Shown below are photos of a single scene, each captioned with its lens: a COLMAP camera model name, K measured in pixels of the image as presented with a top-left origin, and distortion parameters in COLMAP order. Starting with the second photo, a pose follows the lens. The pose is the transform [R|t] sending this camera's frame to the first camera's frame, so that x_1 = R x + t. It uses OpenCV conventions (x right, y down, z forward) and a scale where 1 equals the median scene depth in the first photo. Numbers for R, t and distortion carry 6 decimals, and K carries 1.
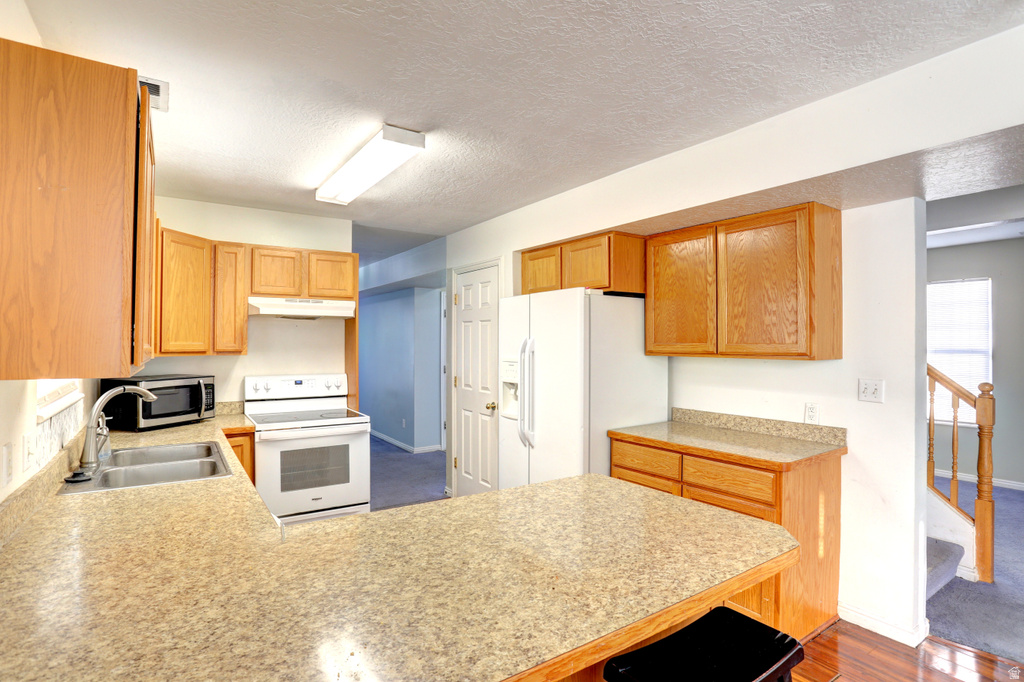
lens RADIAL K [[507.6, 0, 512.0], [0, 507.6, 341.0], [0, 0, 1]] dist [-0.060007, 0.000463]
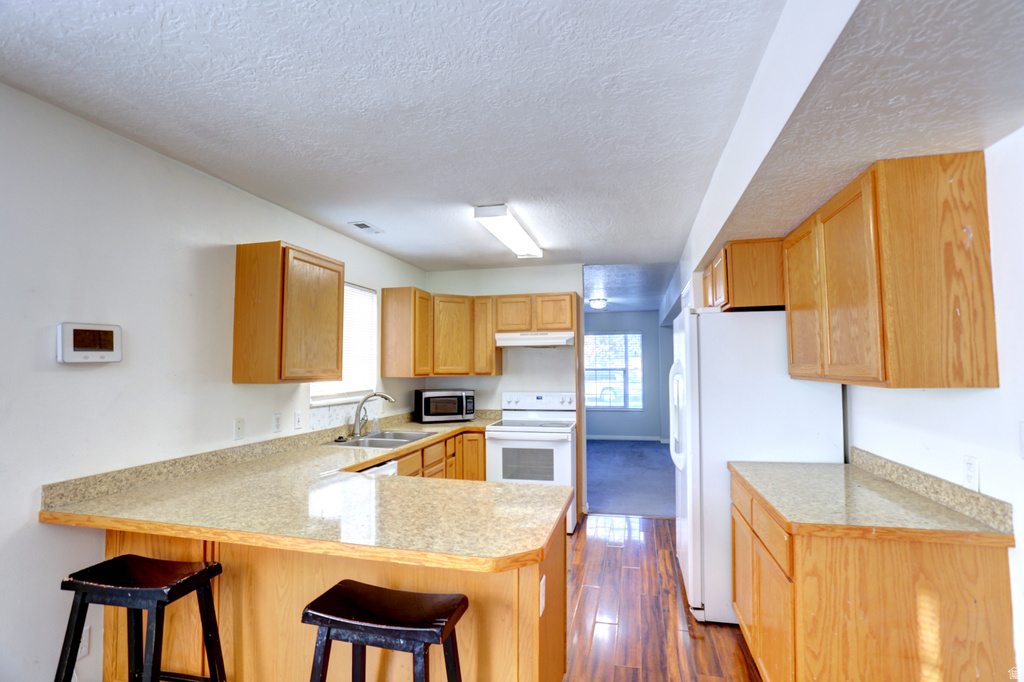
lens RADIAL K [[497.0, 0, 513.4], [0, 497.0, 337.4], [0, 0, 1]] dist [-0.030610, 0.001026]
pose [[0.669488, -0.049977, -0.741140, 0.566567], [0.012688, 0.998358, -0.055860, -0.000502], [0.742715, 0.027994, 0.669023, 0.119724]]
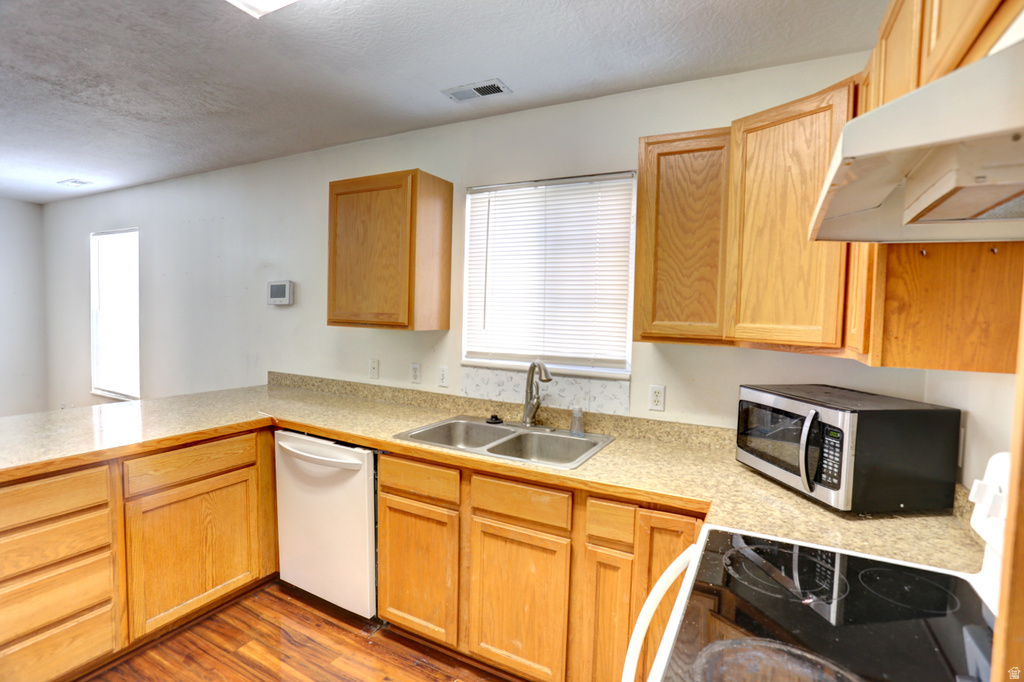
lens RADIAL K [[497.4, 0, 512.0], [0, 497.4, 341.0], [0, 0, 1]] dist [-0.094563, 0.000186]
pose [[-0.882443, -0.002715, -0.470411, -0.185818], [-0.028751, 0.998425, 0.048172, 0.002592], [0.469539, 0.056034, -0.881132, 1.250730]]
